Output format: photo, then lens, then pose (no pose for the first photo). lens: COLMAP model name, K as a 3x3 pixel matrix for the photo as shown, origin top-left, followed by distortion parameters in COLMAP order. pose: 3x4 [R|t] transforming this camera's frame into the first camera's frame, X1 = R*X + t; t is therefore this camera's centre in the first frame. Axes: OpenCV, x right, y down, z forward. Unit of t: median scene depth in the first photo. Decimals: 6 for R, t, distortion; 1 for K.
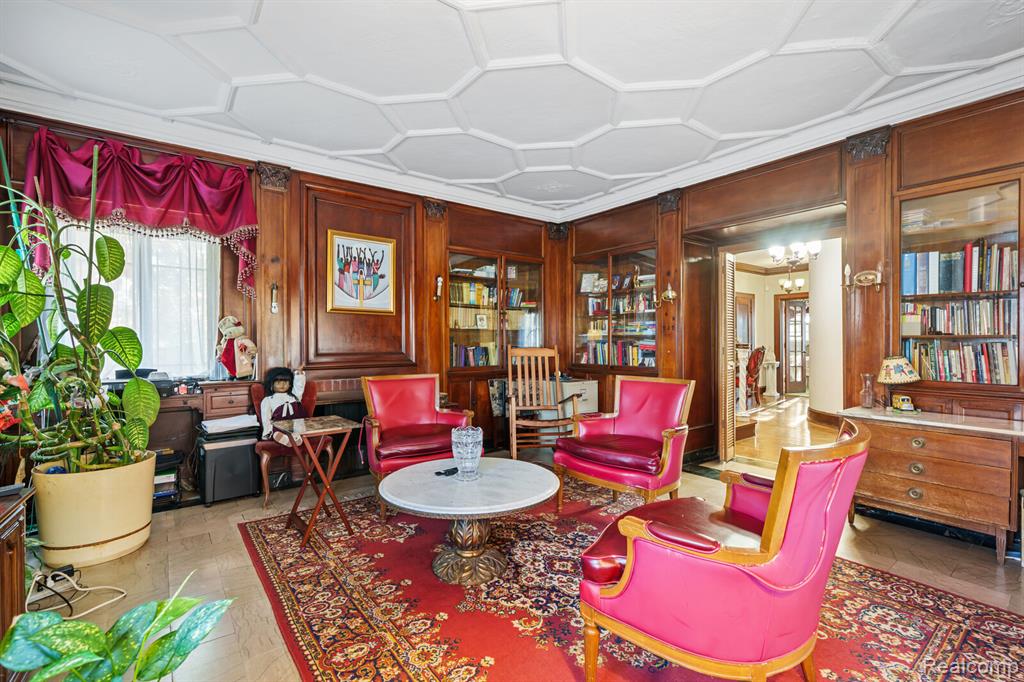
lens RADIAL K [[460.5, 0, 507.8], [0, 460.5, 342.1], [0, 0, 1]] dist [0.009140, 0.000586]
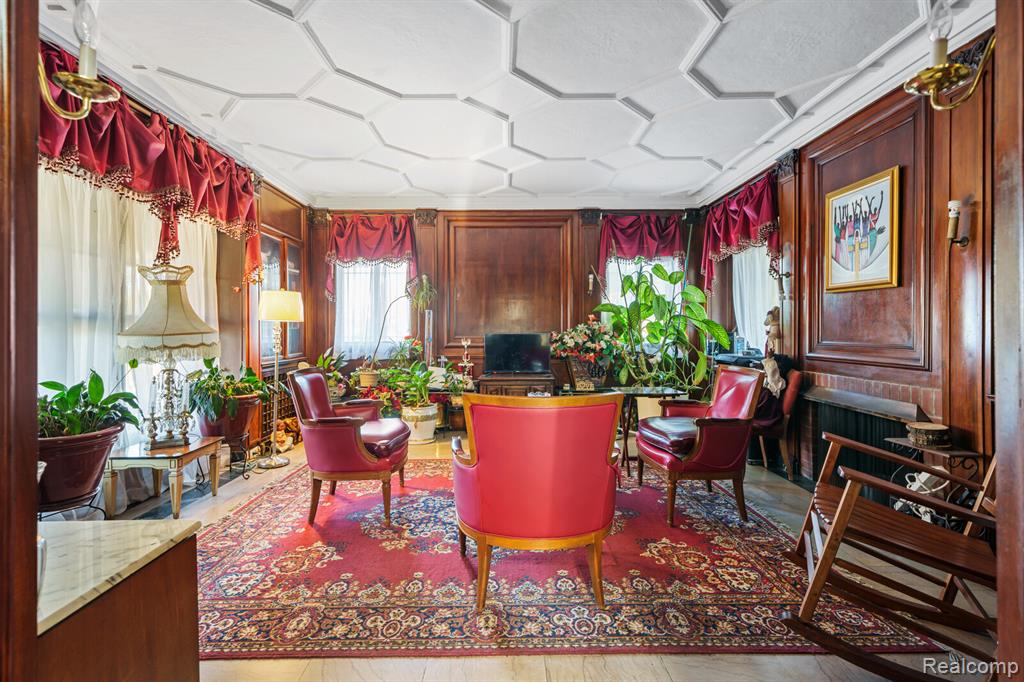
lens RADIAL K [[460.5, 0, 510.6], [0, 460.5, 334.7], [0, 0, 1]] dist [0.009140, 0.000586]
pose [[-0.594610, 0.010506, -0.803946, 0.885205], [0.001987, 0.999931, 0.011598, -0.000939], [0.804012, 0.005299, -0.594590, 1.460929]]
